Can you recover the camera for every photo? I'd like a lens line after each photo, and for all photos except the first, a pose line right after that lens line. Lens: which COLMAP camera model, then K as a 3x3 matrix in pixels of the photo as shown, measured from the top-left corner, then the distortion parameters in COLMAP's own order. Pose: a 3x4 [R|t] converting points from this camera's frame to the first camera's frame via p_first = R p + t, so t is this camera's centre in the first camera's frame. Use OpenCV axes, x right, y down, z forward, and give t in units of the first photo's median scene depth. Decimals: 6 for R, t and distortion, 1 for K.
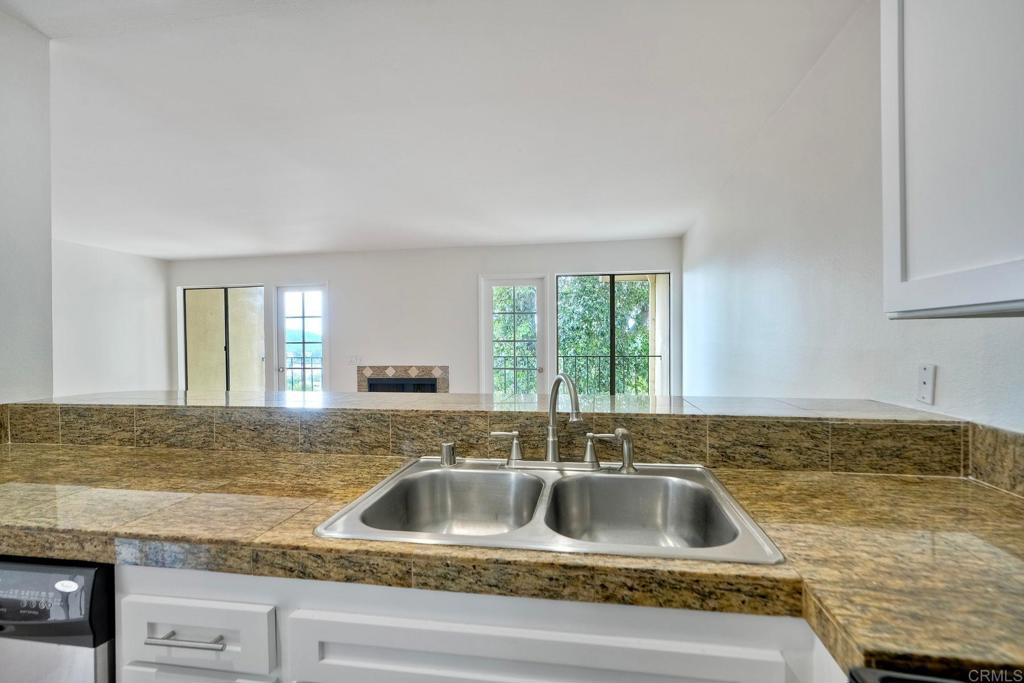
lens RADIAL K [[477.0, 0, 512.0], [0, 477.0, 341.5], [0, 0, 1]] dist [-0.002076, 0.000401]
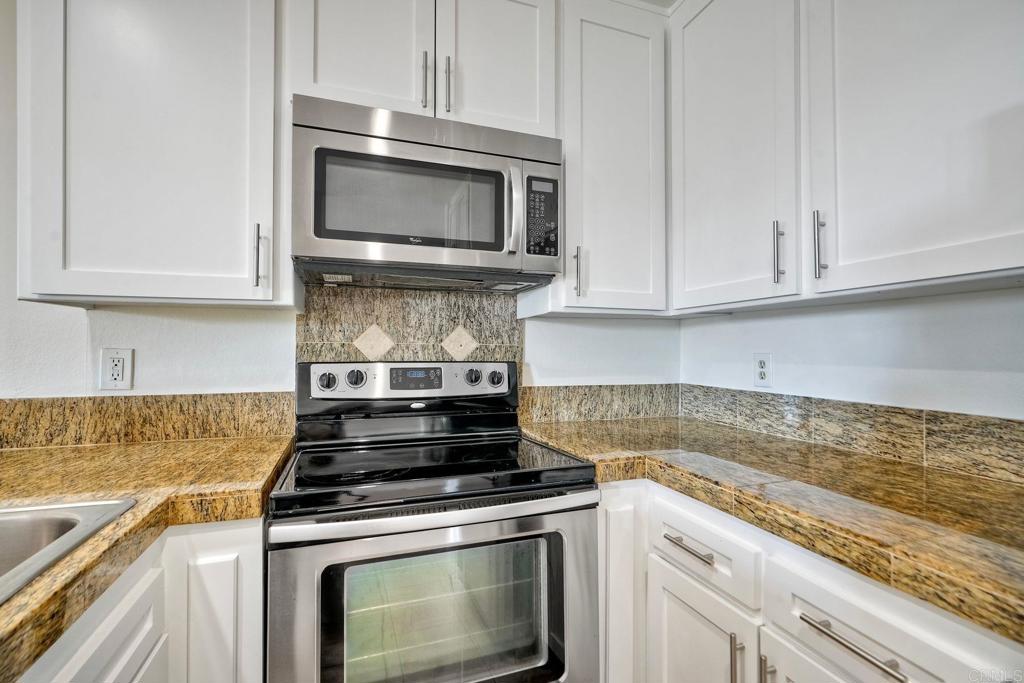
lens RADIAL K [[477.0, 0, 512.0], [0, 477.0, 341.5], [0, 0, 1]] dist [-0.002076, 0.000401]
pose [[-0.484929, 0.018833, 0.874351, -0.701043], [0.007941, 0.999822, -0.017132, 0.076649], [-0.874518, -0.001365, -0.484992, 0.577212]]
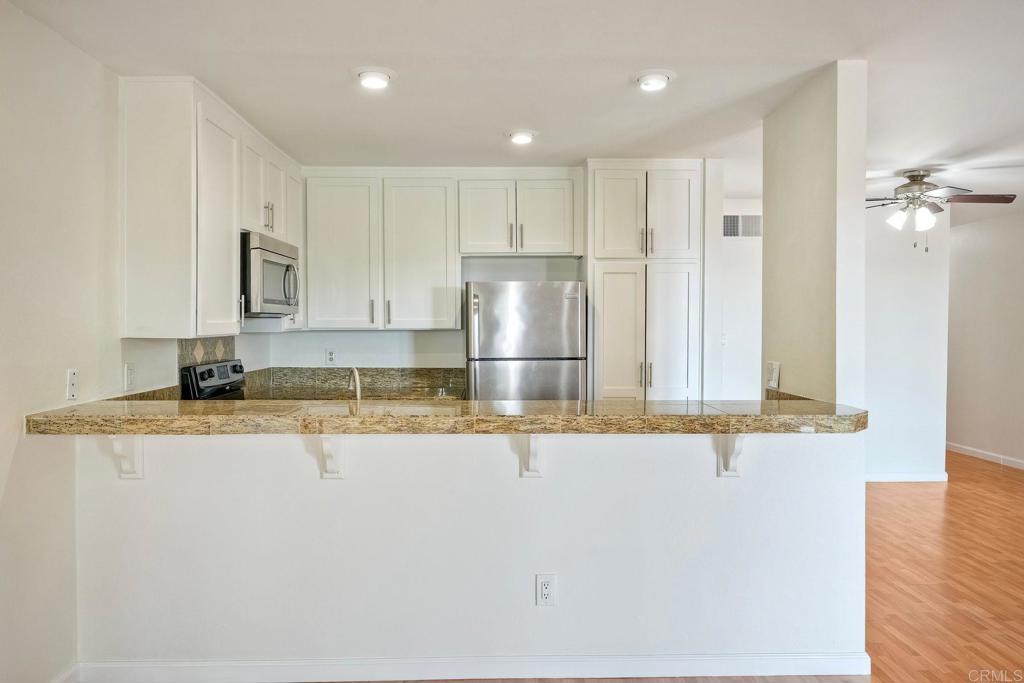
lens RADIAL K [[763.5, 0, 512.0], [0, 763.5, 341.5], [0, 0, 1]] dist [0.027530, 0.001233]
pose [[-0.982181, 0.010711, -0.187632, 0.080601], [0.004008, 0.999341, 0.036070, -0.145324], [0.187895, 0.034676, -0.981577, 4.586991]]
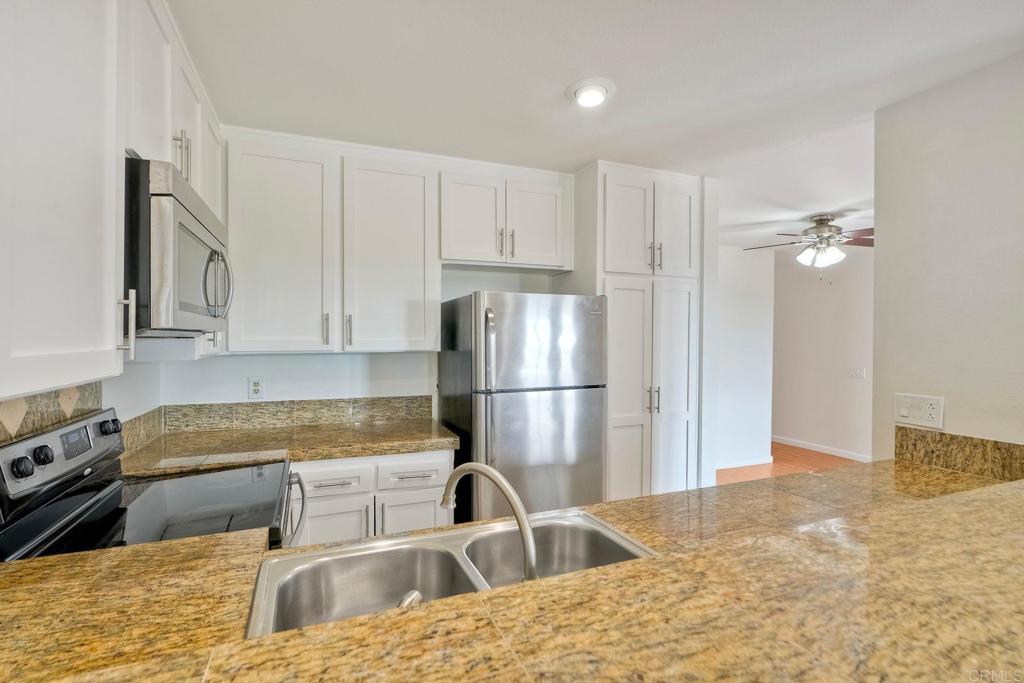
lens RADIAL K [[477.0, 0, 512.0], [0, 477.0, 341.5], [0, 0, 1]] dist [-0.002076, 0.000401]
pose [[-0.845009, 0.005935, -0.534719, 0.532421], [-0.005538, 0.999788, 0.019849, -0.154870], [0.534724, 0.019734, -0.844797, 1.927187]]
